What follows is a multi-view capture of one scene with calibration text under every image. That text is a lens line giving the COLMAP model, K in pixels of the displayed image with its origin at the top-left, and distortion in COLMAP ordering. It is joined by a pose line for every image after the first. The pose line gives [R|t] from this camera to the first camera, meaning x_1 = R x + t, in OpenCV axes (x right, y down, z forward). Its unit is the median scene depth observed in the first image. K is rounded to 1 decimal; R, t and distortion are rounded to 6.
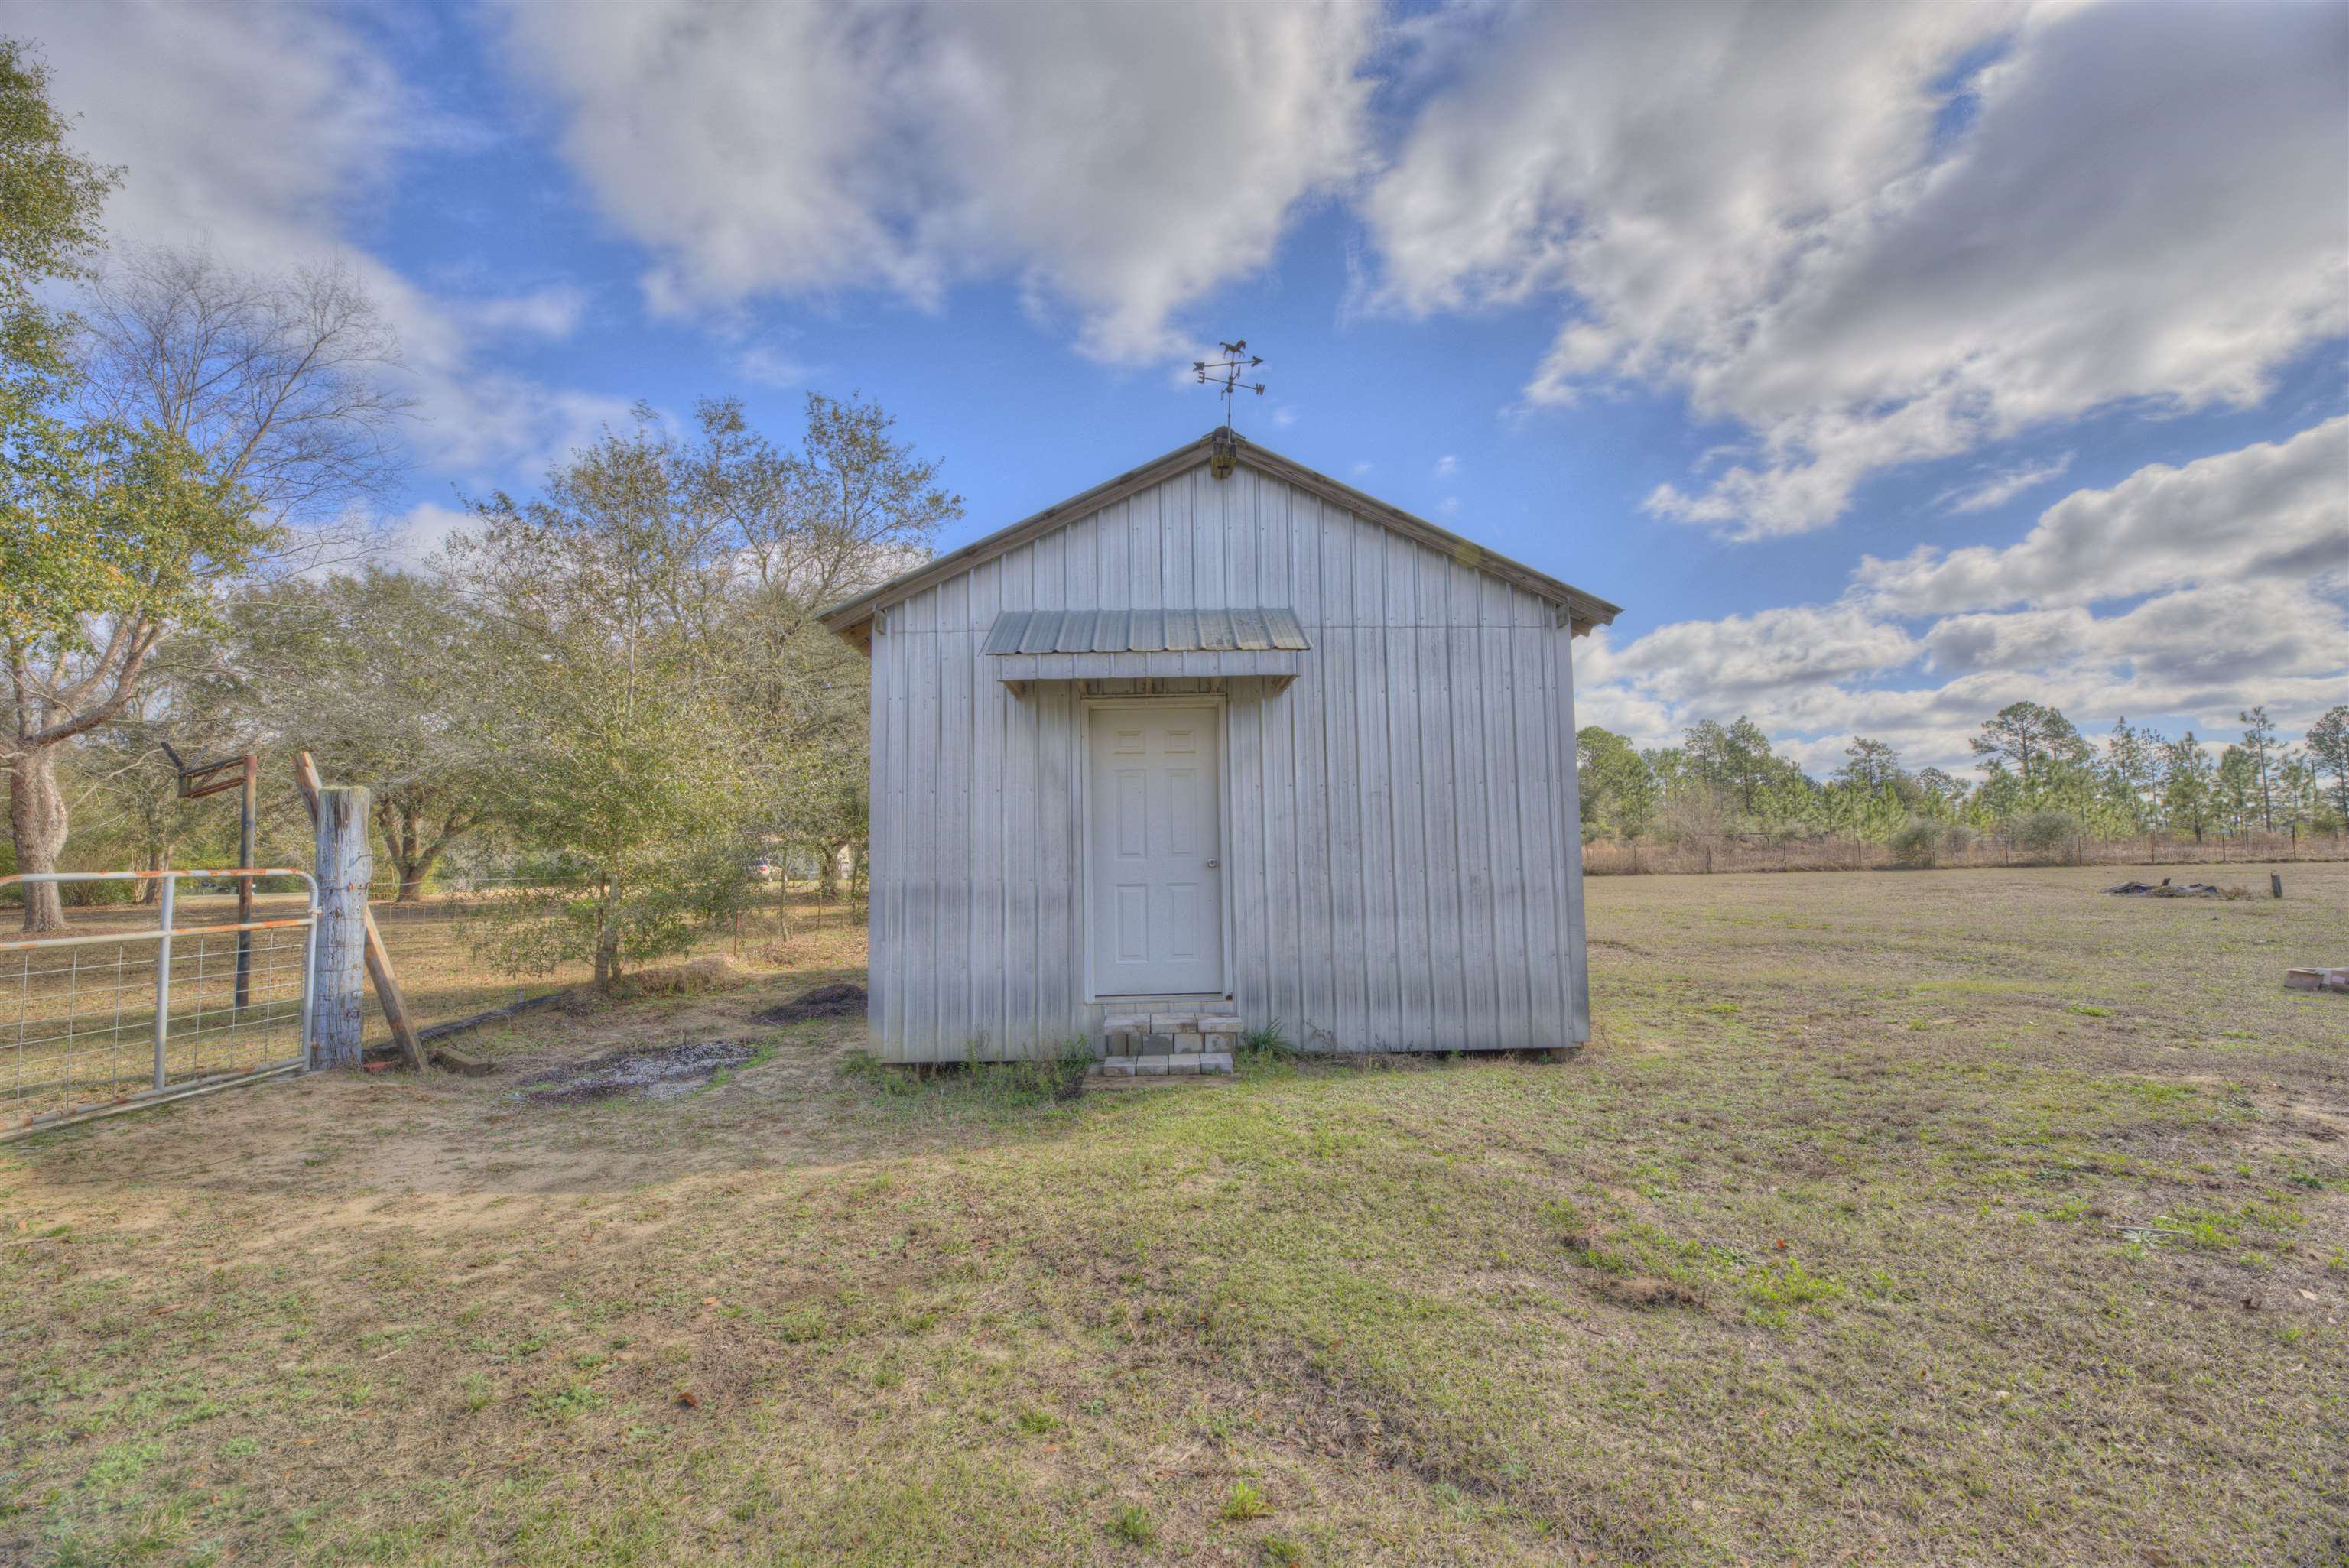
lens RADIAL K [[941.5, 0, 1164.1], [0, 941.5, 789.7], [0, 0, 1]] dist [-0.000075, -0.001396]
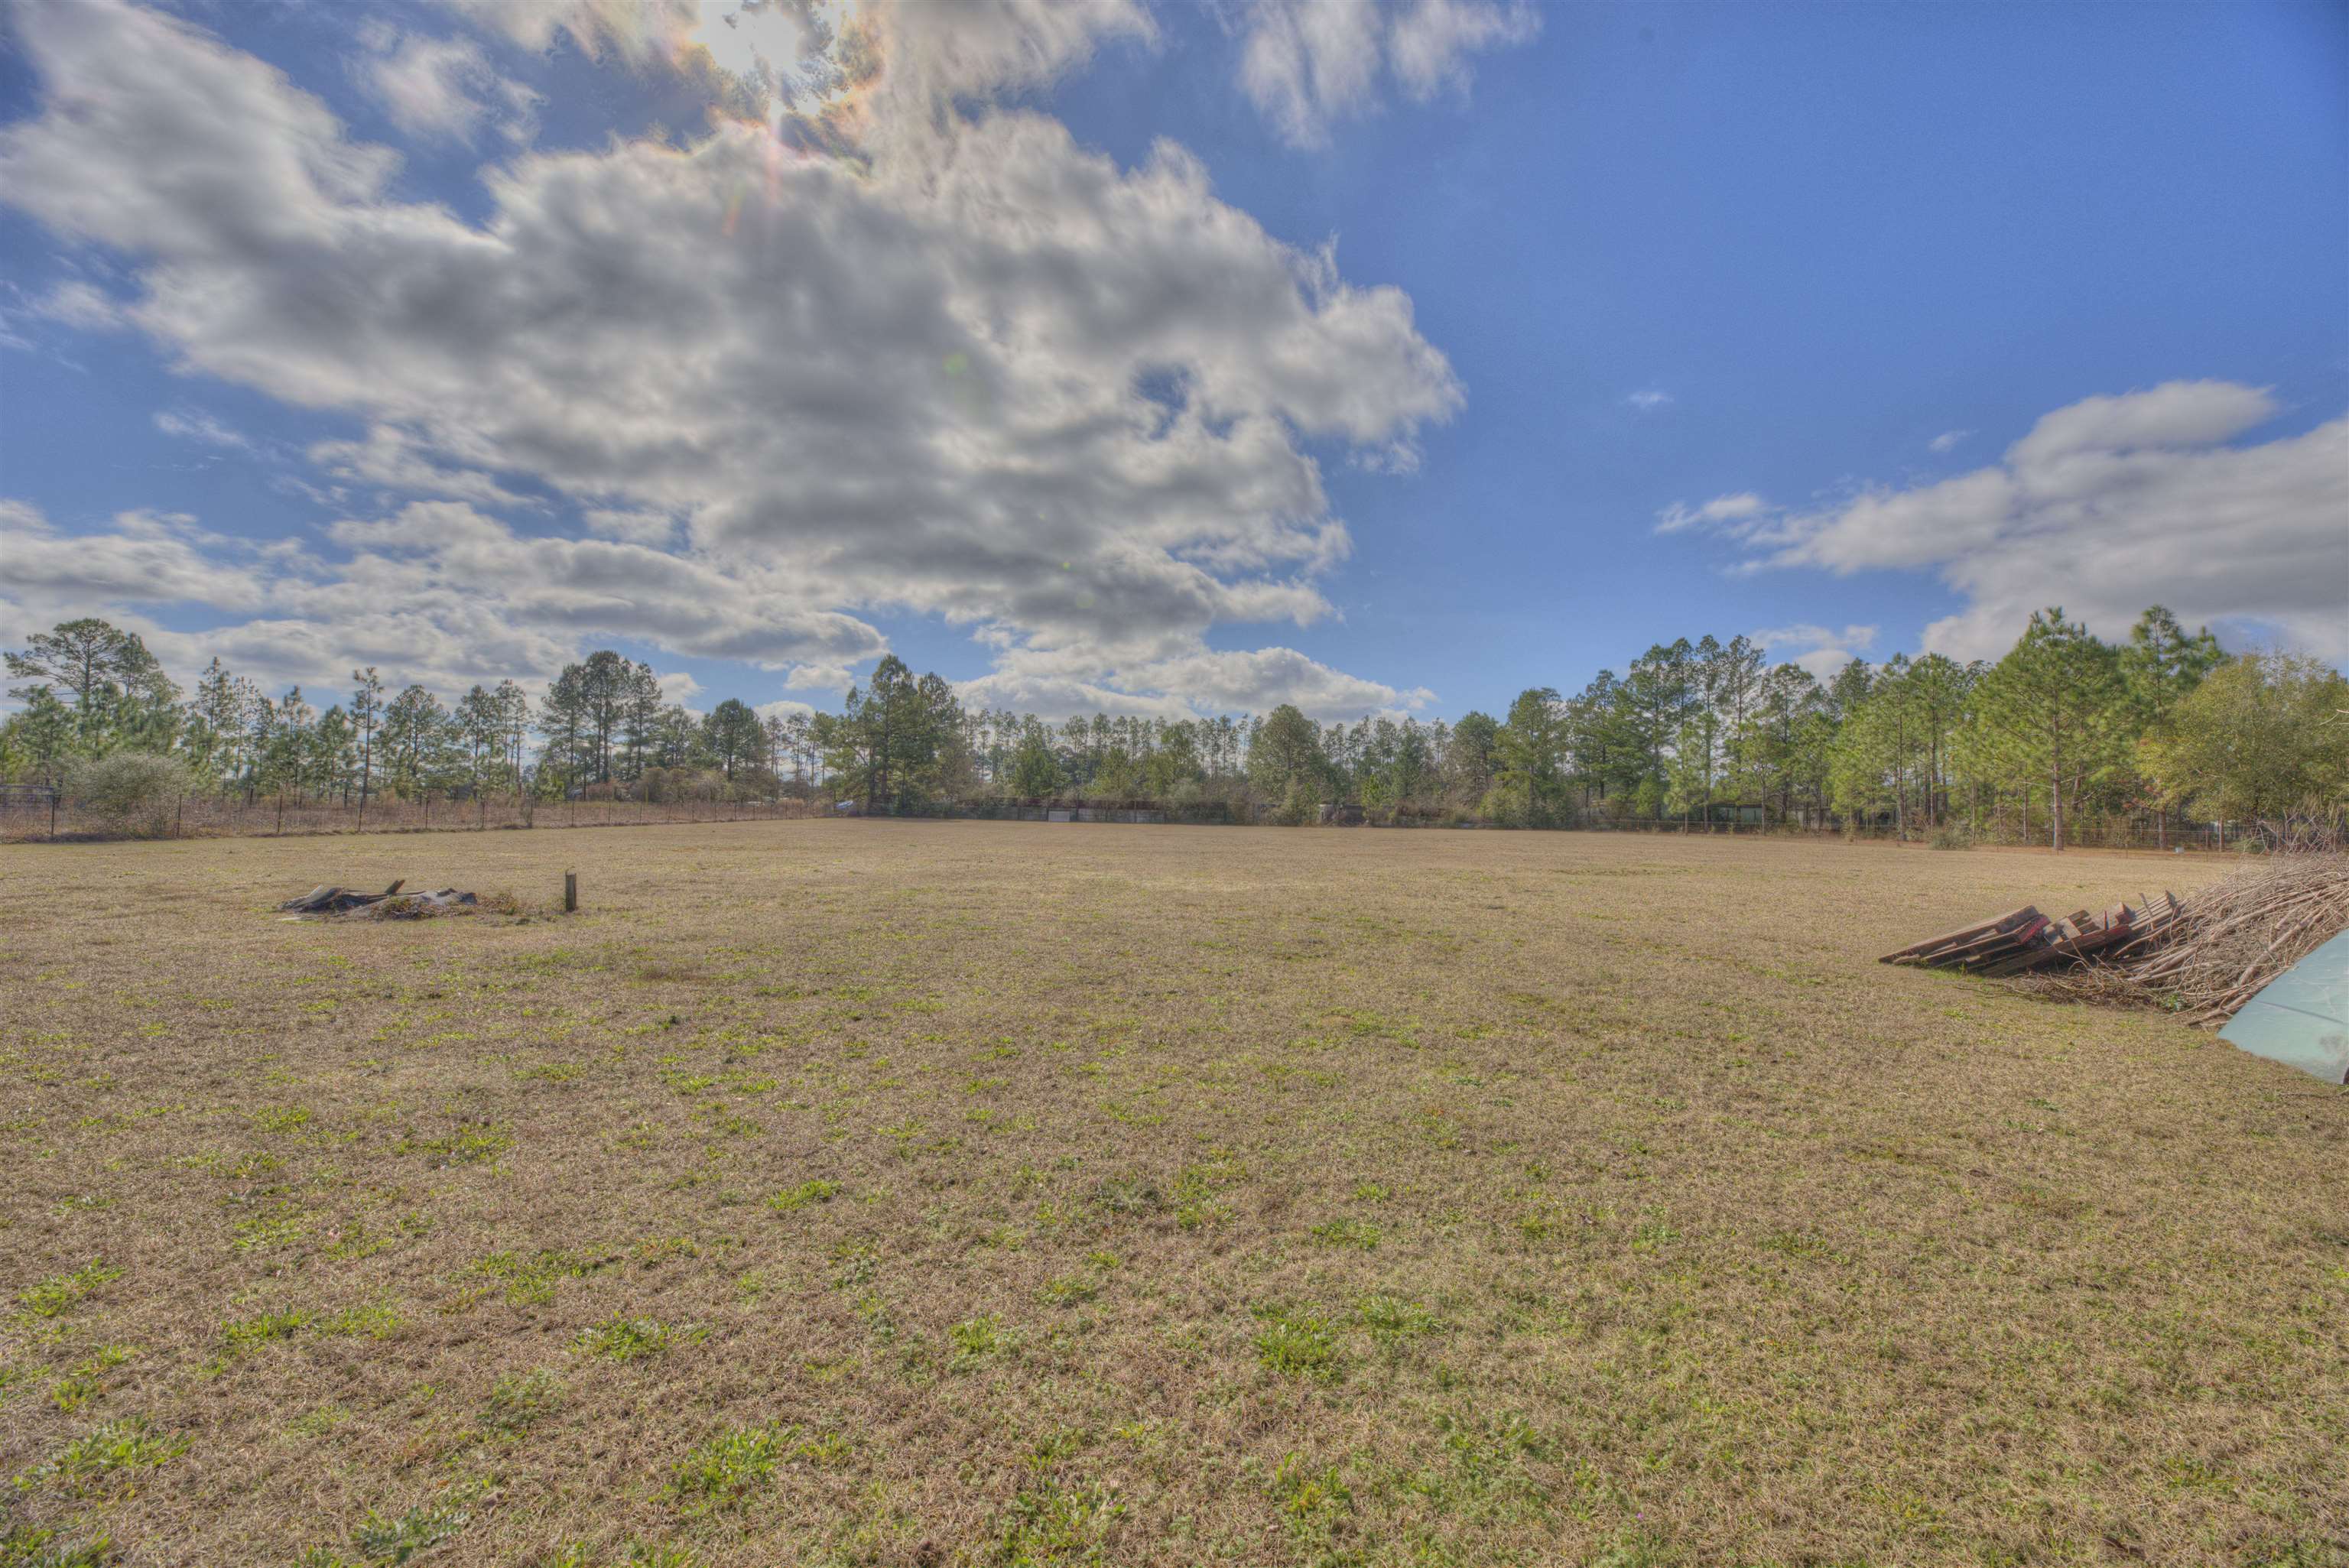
lens RADIAL K [[941.5, 0, 1164.4], [0, 941.5, 787.7], [0, 0, 1]] dist [-0.000075, -0.001396]
pose [[-0.036506, 0.051480, 0.998007, 0.118394], [-0.094078, 0.994060, -0.054718, 0.006684], [-0.994895, -0.095888, -0.031446, 0.136836]]
